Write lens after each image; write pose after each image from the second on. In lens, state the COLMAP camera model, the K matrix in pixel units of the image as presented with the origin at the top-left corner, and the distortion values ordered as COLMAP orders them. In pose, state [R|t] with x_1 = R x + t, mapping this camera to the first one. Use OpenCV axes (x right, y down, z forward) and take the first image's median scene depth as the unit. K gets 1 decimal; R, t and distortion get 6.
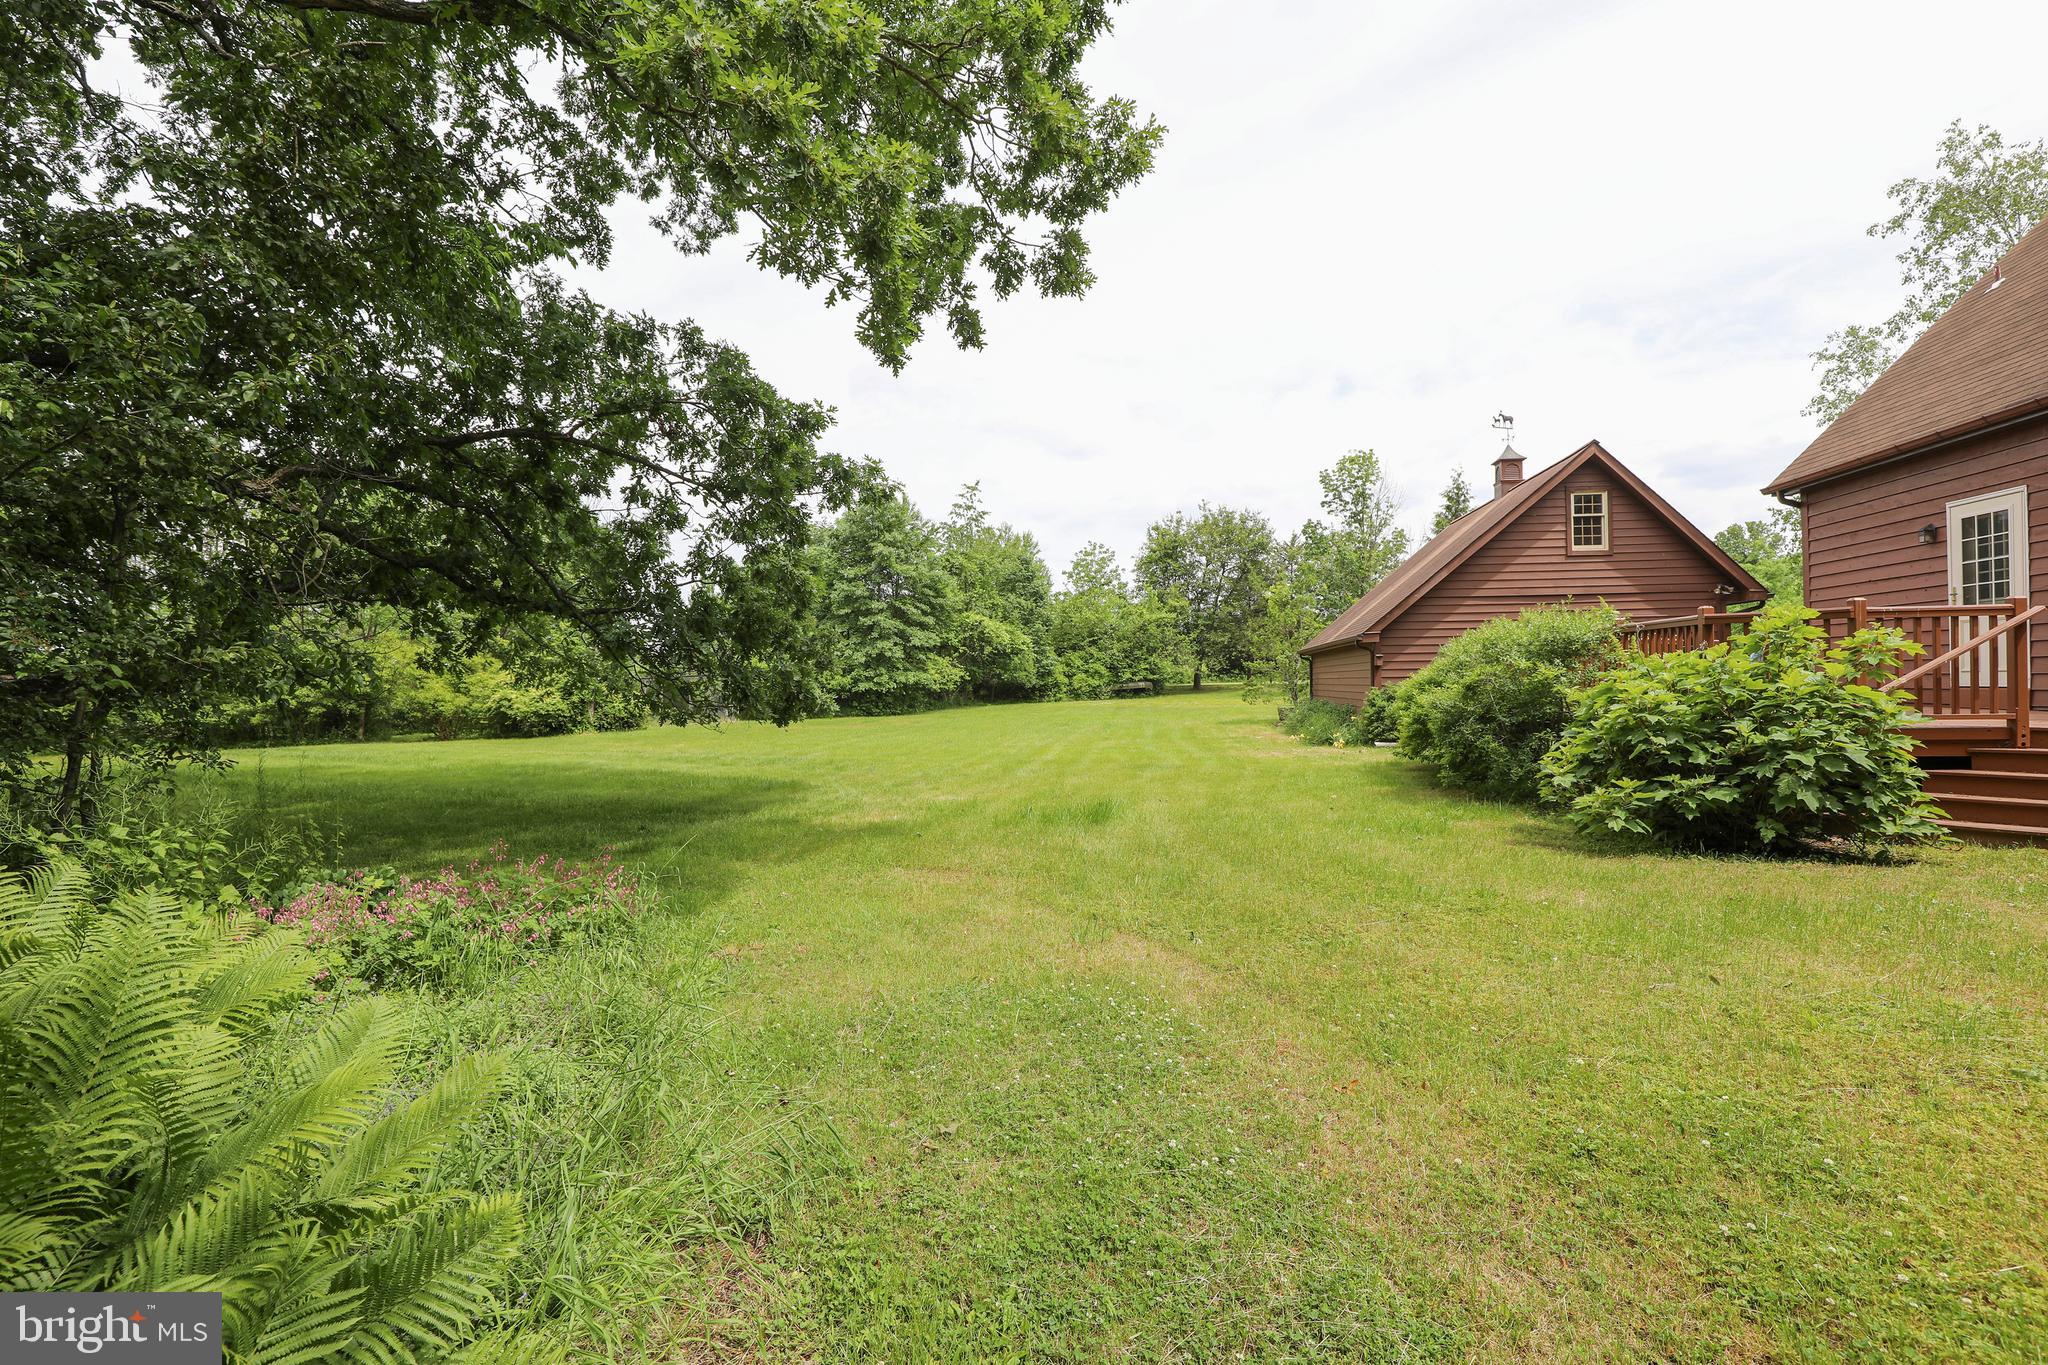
lens RADIAL K [[938.5, 0, 1032.3], [0, 938.5, 676.7], [0, 0, 1]] dist [-0.043552, 0.009693]
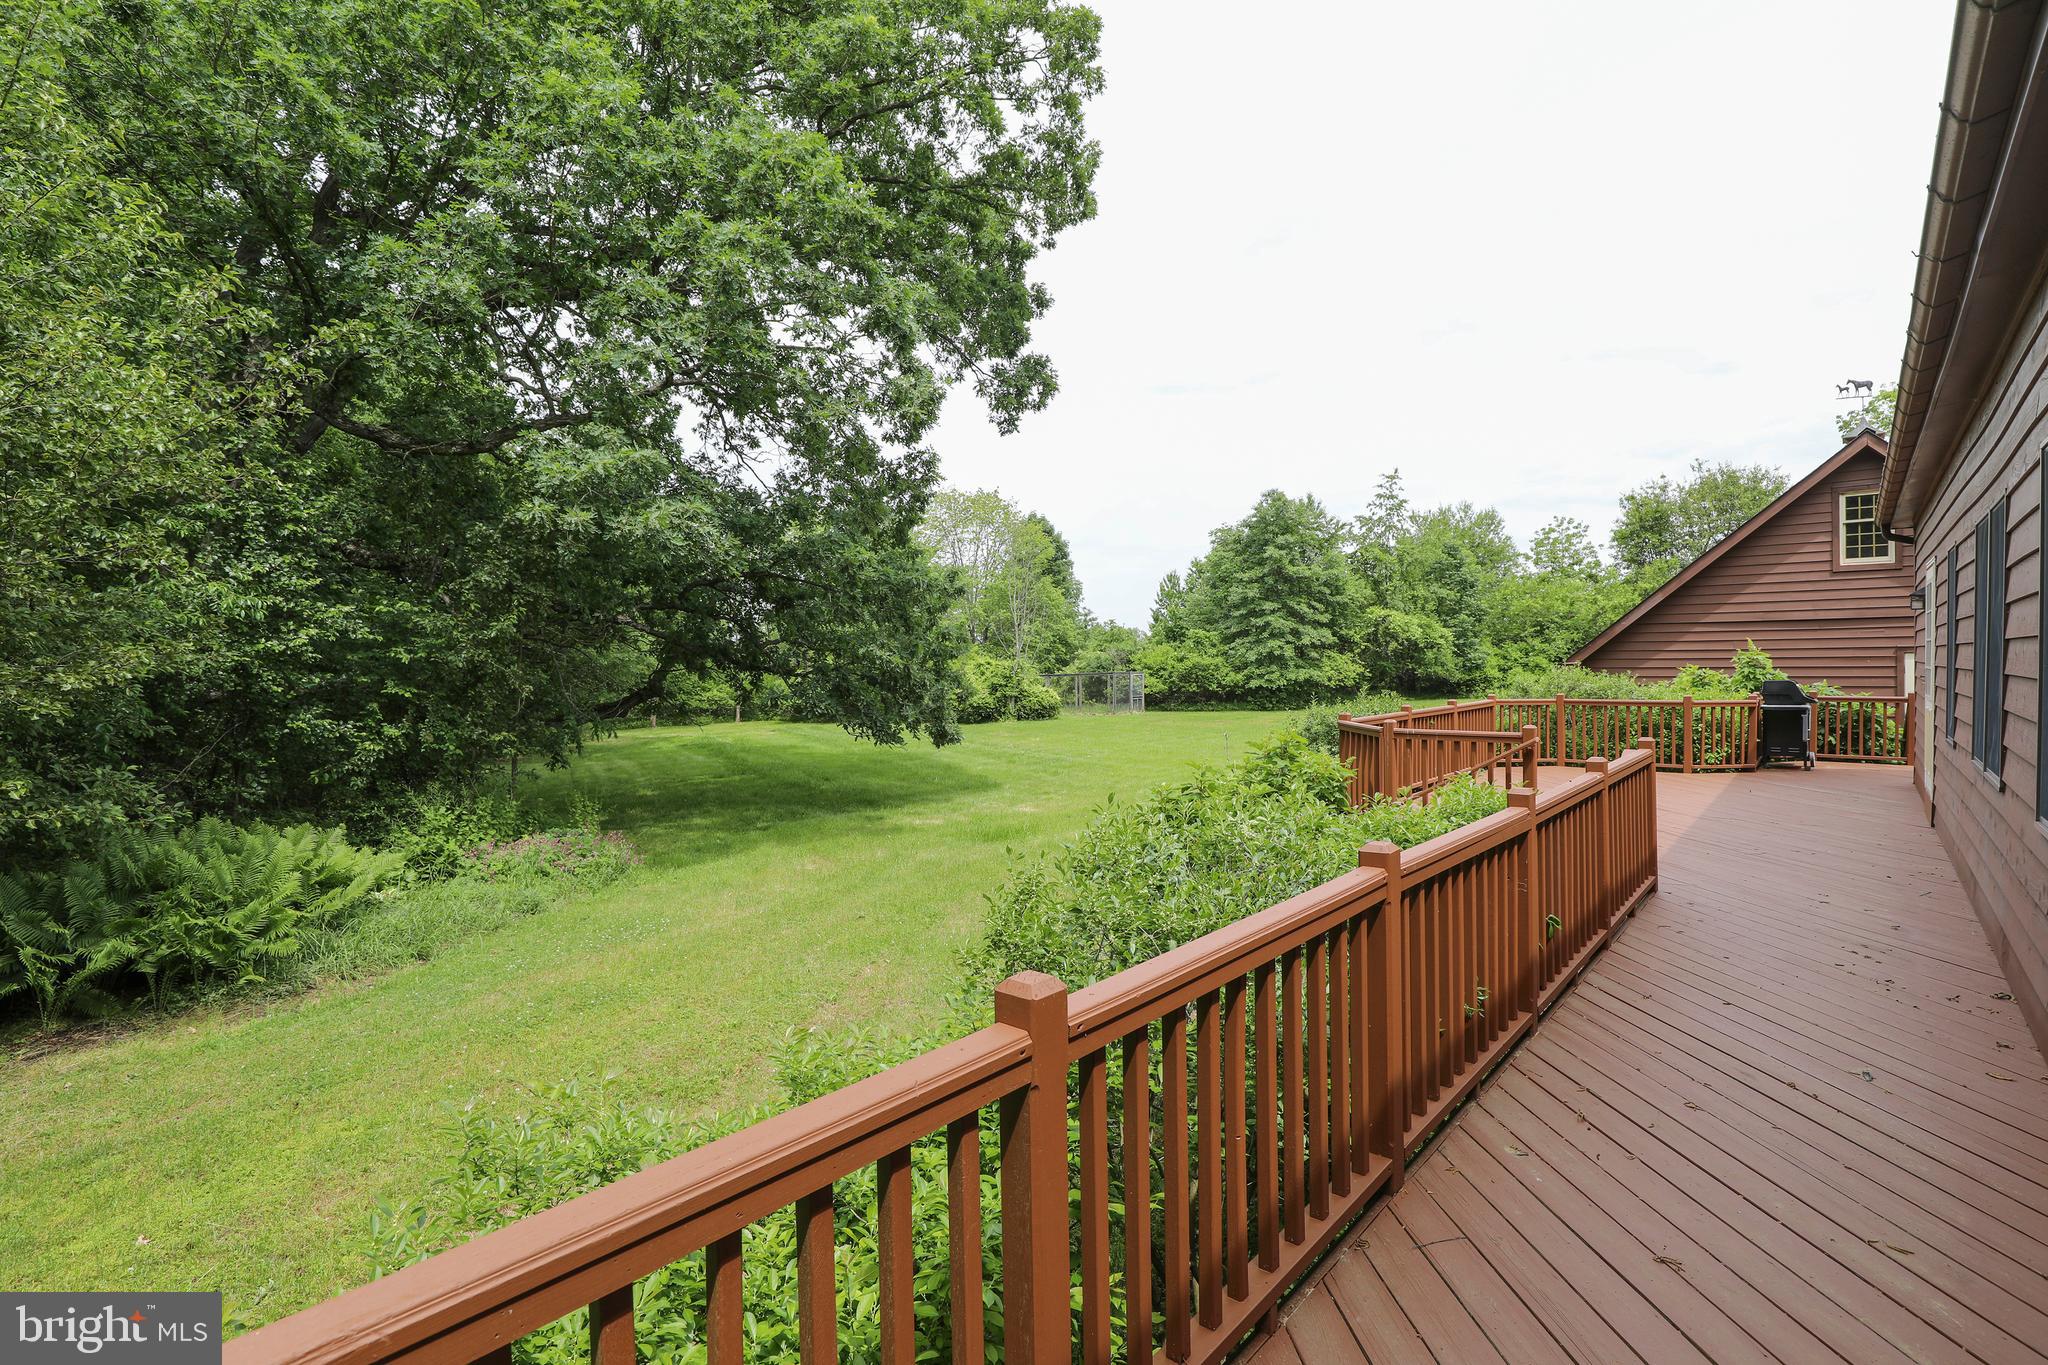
lens RADIAL K [[935.7, 0, 1019.5], [0, 935.7, 675.5], [0, 0, 1]] dist [-0.040464, 0.009103]
pose [[0.837328, 0.009338, -0.546621, 0.350900], [0.005371, 0.999665, 0.025305, -0.053032], [0.546674, -0.024125, 0.836998, -0.065391]]
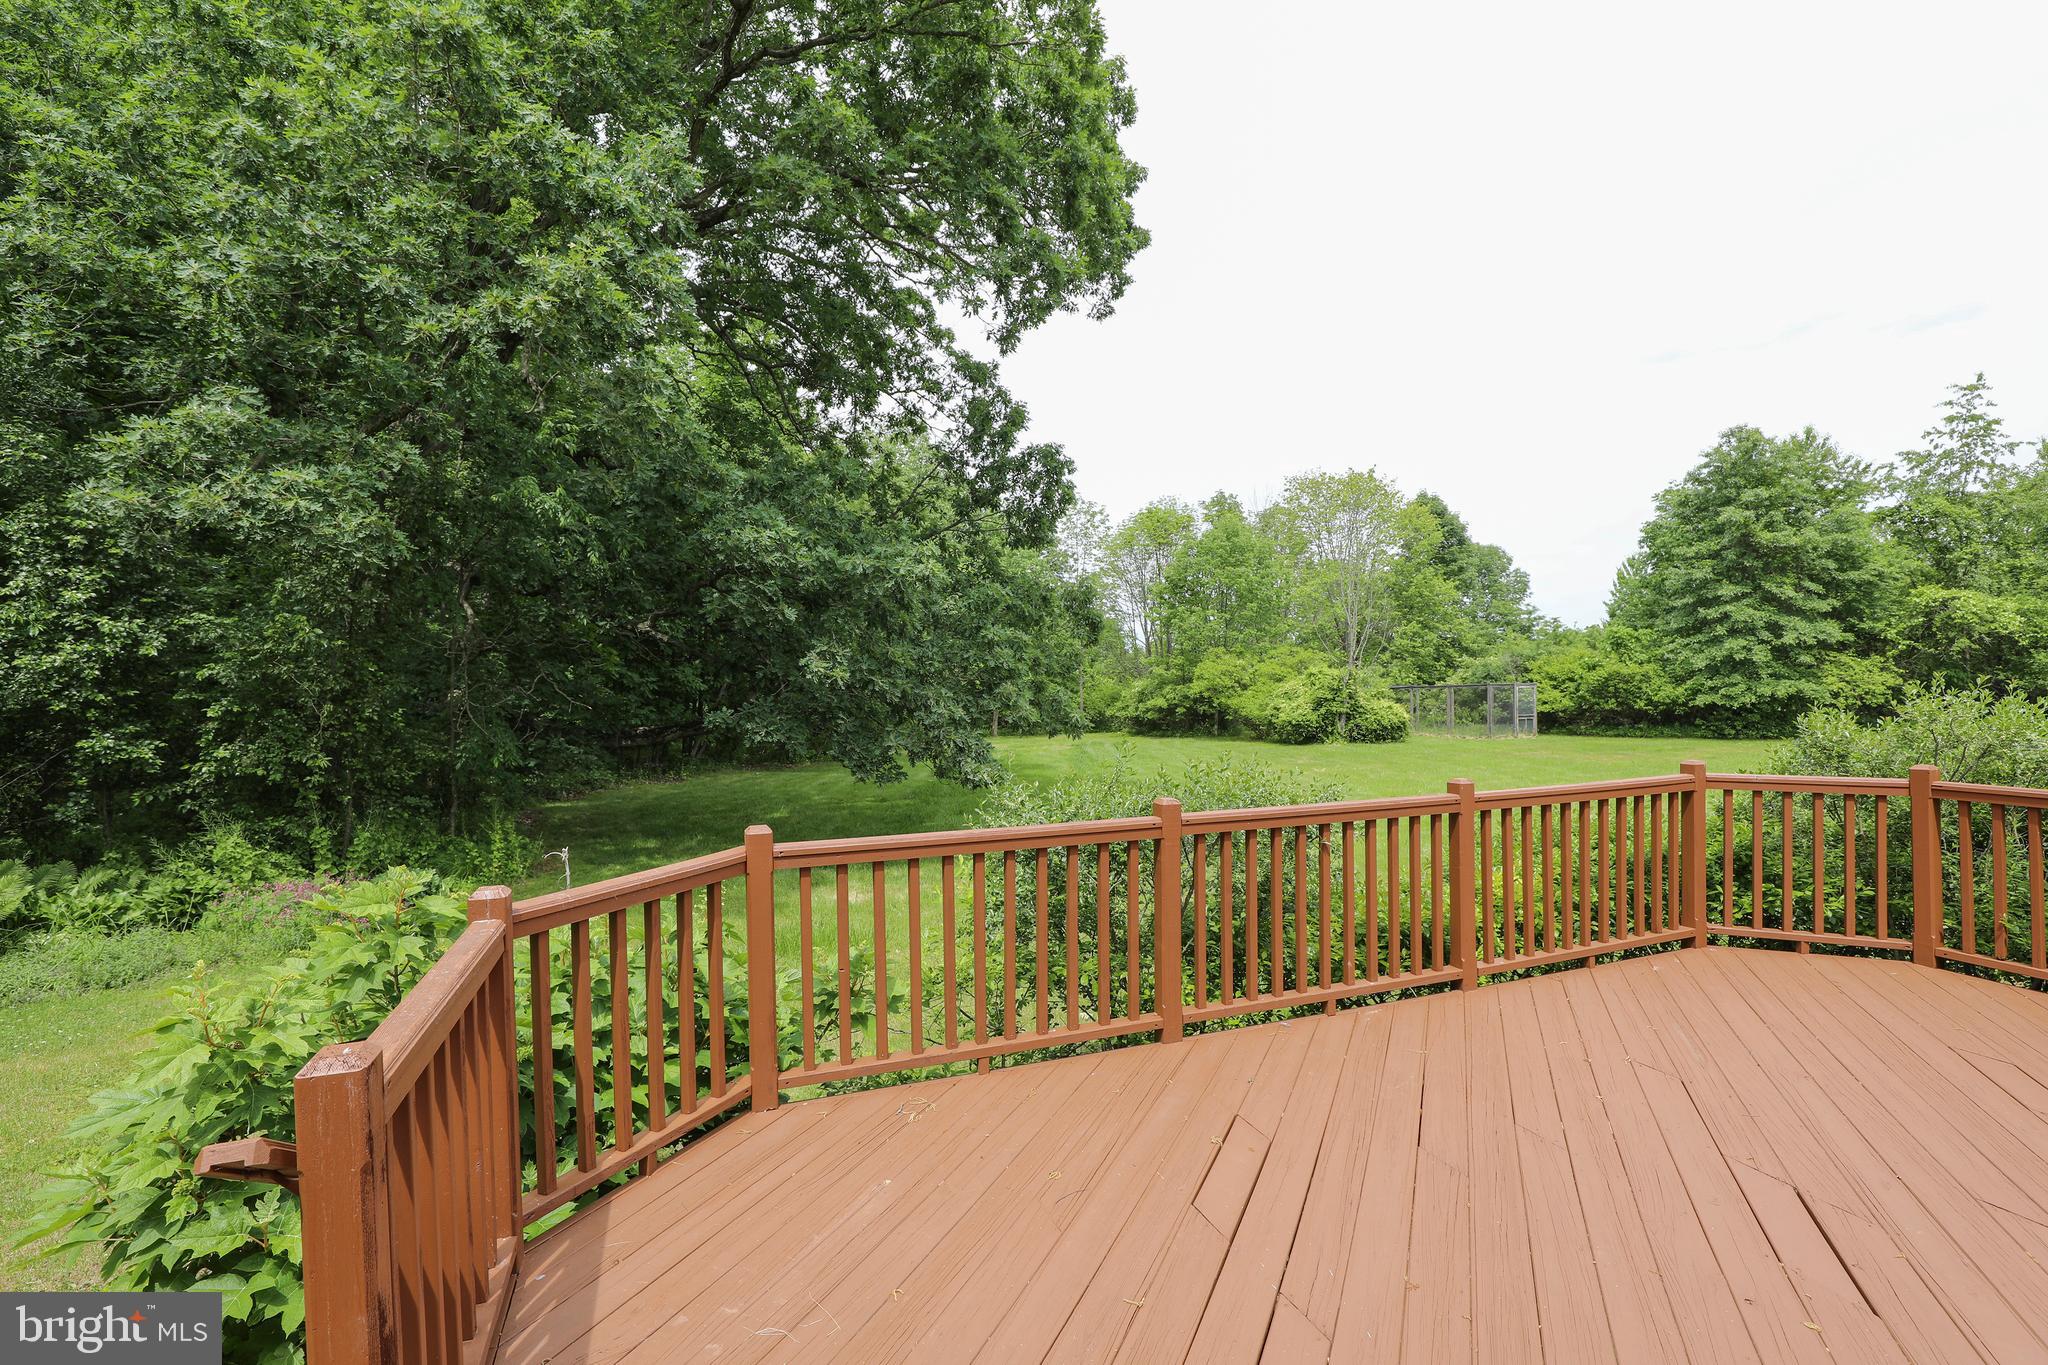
lens RADIAL K [[935.7, 0, 1019.5], [0, 935.7, 675.5], [0, 0, 1]] dist [-0.040464, 0.009103]
pose [[0.485150, 0.004335, -0.874420, 0.398753], [0.013187, 0.999838, 0.012273, -0.051124], [0.874332, -0.017485, 0.485014, 0.316837]]
